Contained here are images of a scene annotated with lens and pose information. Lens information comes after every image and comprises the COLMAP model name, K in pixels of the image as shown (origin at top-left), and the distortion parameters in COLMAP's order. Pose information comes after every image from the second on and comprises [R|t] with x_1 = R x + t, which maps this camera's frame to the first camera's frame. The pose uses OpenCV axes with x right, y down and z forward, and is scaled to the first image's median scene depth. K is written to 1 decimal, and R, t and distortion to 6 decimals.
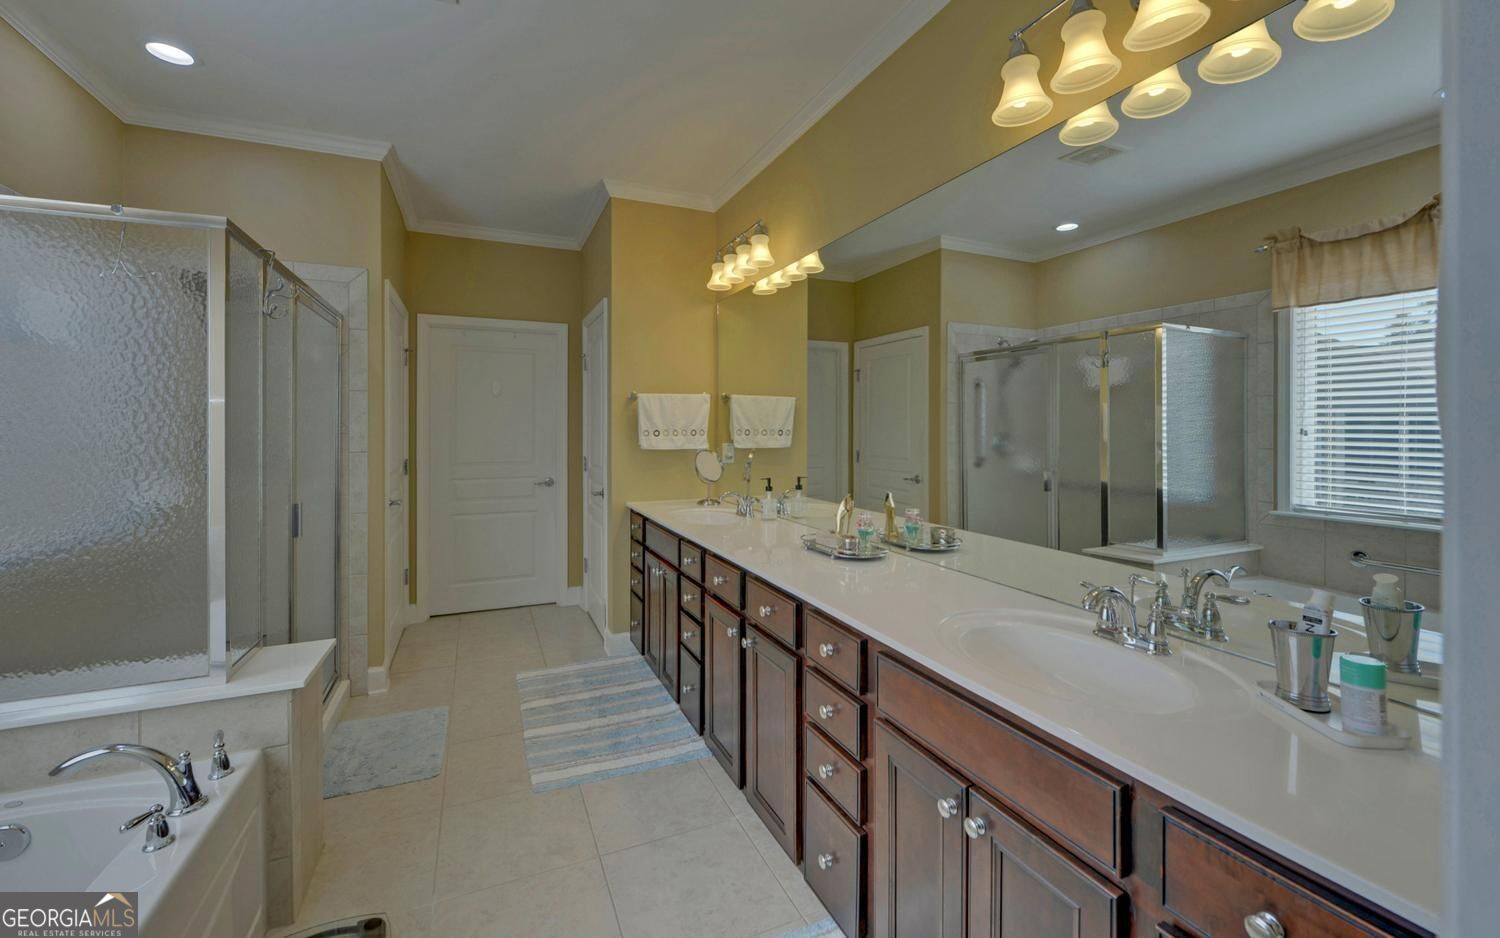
lens RADIAL K [[606.6, 0, 756.3], [0, 606.6, 431.3], [0, 0, 1]] dist [0.000624, -0.002069]
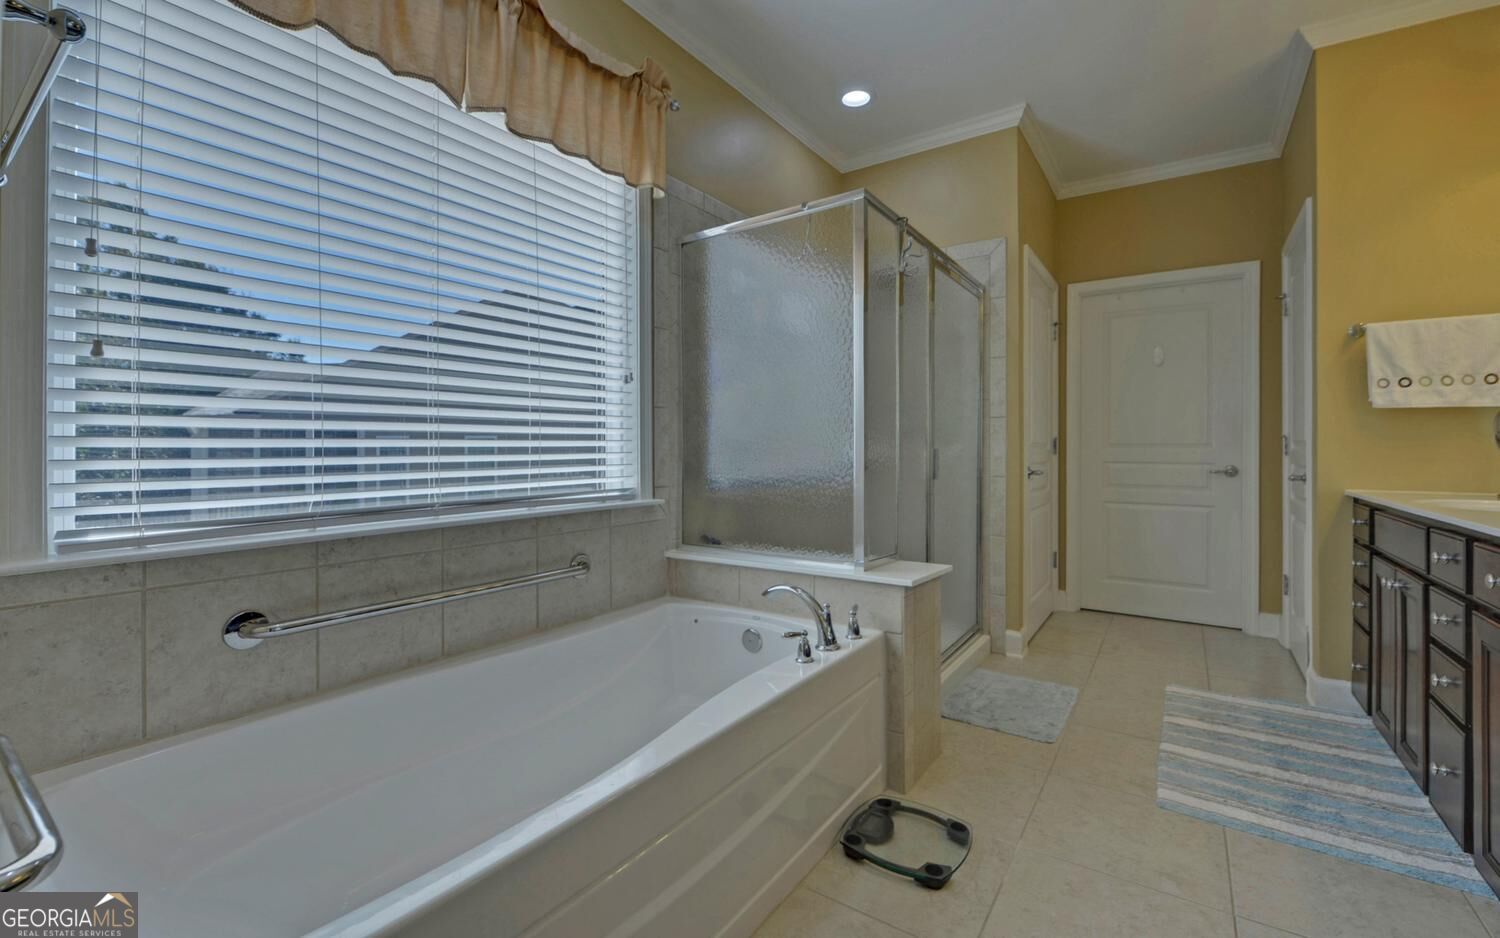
lens RADIAL K [[654.7, 0, 760.6], [0, 654.7, 459.9], [0, 0, 1]] dist [-0.005871, 0.001294]
pose [[0.533613, 0.004603, -0.845716, 0.068148], [0.000317, 0.999984, 0.005642, 0.099706], [0.845729, -0.003279, 0.533603, 0.066488]]
